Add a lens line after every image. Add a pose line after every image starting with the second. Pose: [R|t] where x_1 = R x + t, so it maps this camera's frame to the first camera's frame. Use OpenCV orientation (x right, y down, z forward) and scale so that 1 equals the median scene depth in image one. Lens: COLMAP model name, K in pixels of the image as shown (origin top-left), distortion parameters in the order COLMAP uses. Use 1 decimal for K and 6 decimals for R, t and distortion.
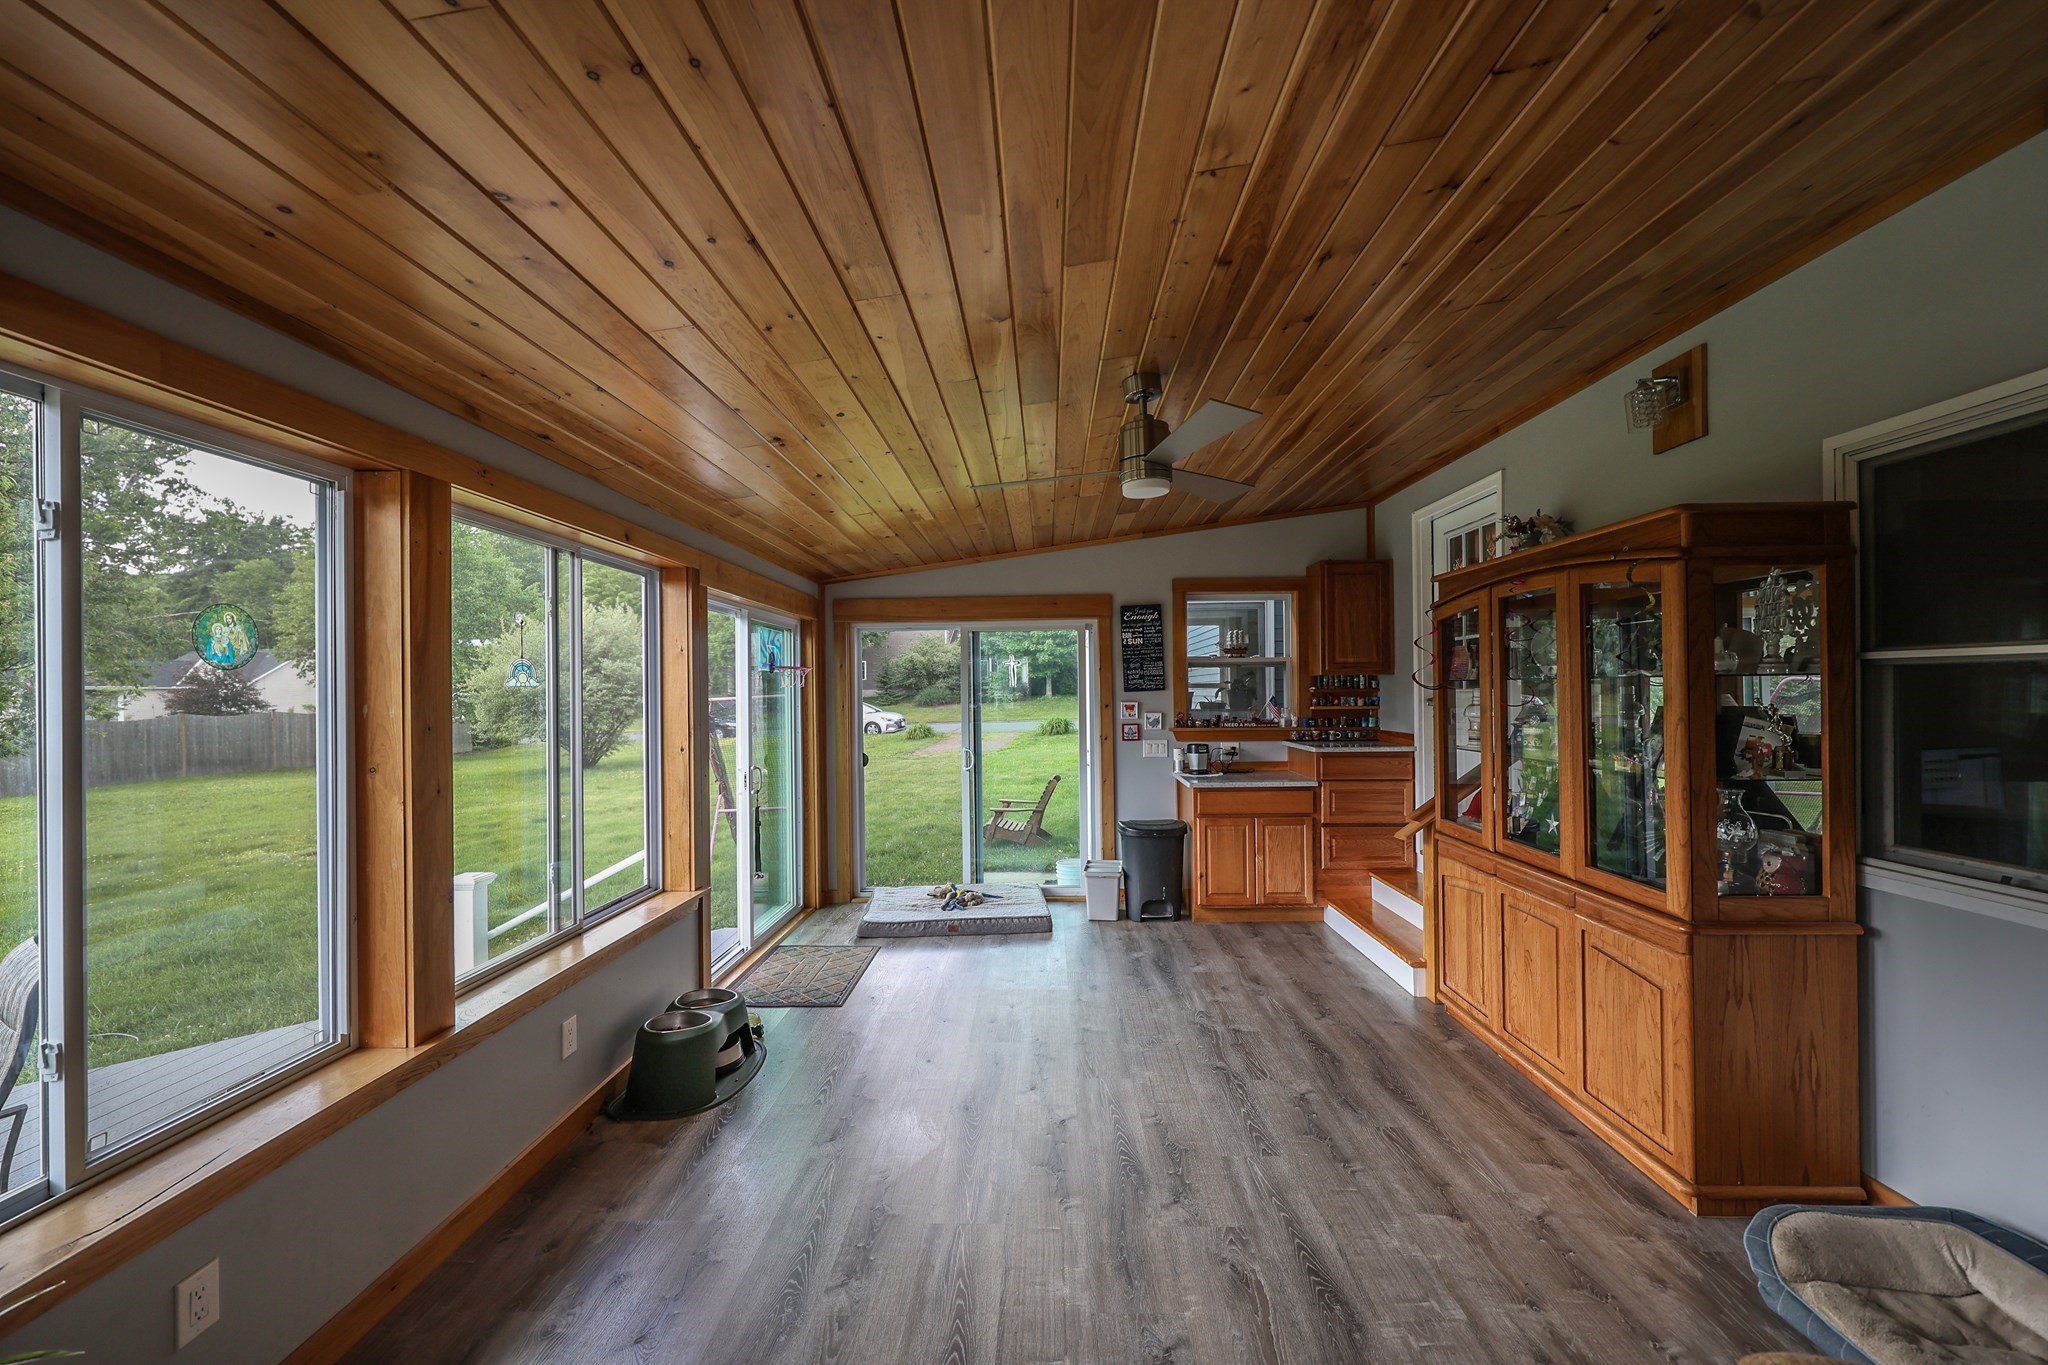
lens RADIAL K [[822.4, 0, 1018.7], [0, 822.4, 691.8], [0, 0, 1]] dist [-0.000347, -0.000217]
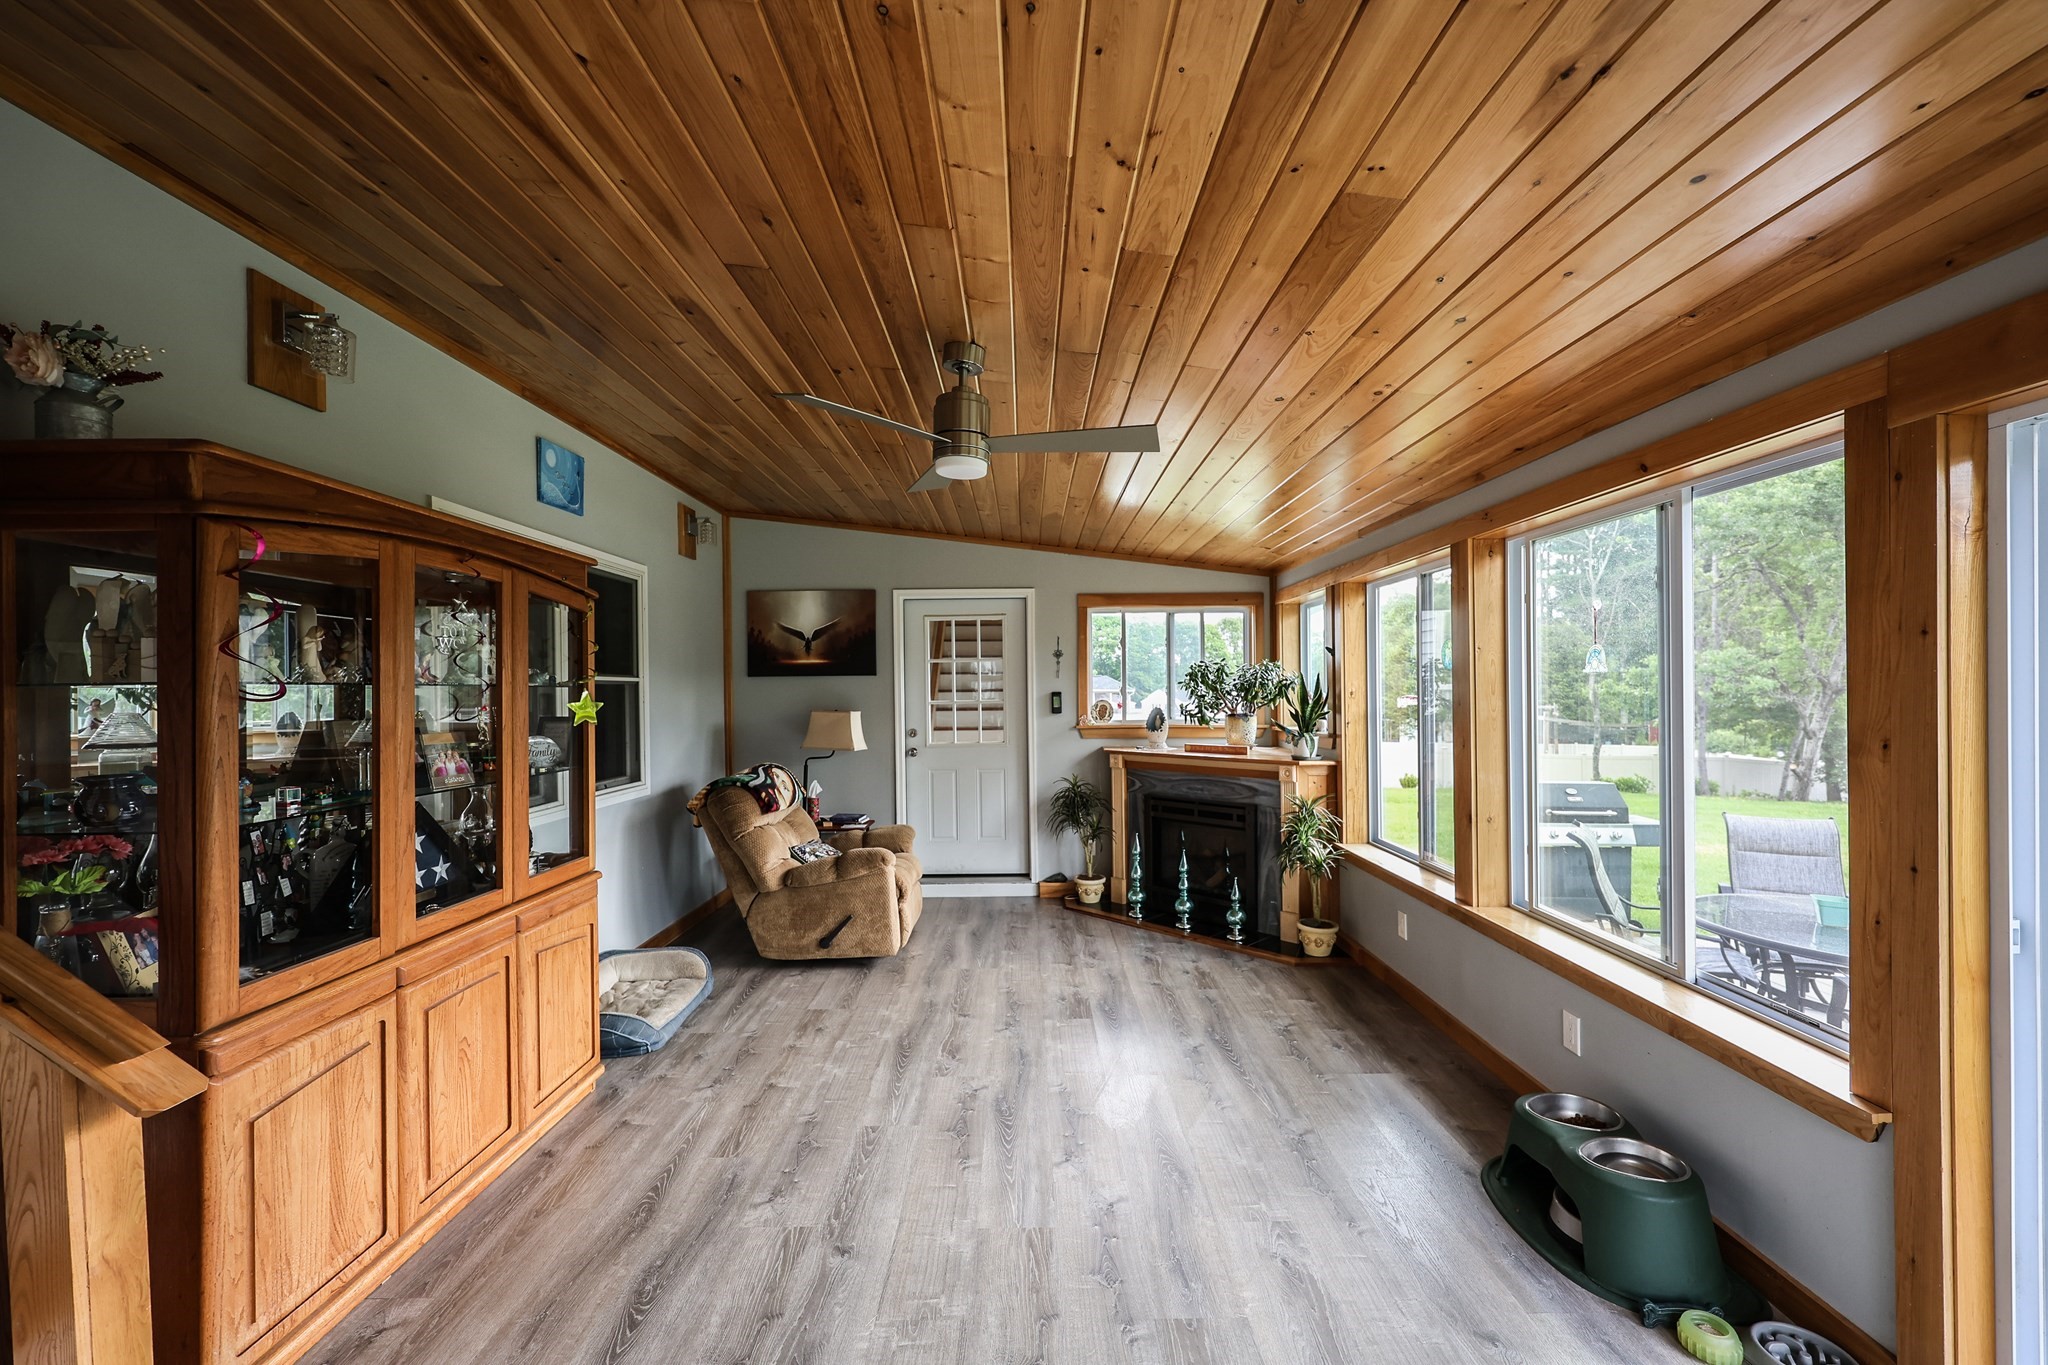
lens RADIAL K [[822.4, 0, 1018.7], [0, 822.4, 691.8], [0, 0, 1]] dist [-0.000347, -0.000217]
pose [[-0.999451, 0.020903, -0.025704, 0.125480], [0.020760, 0.999767, 0.005846, -0.004261], [0.025821, 0.005309, -0.999652, 1.972840]]
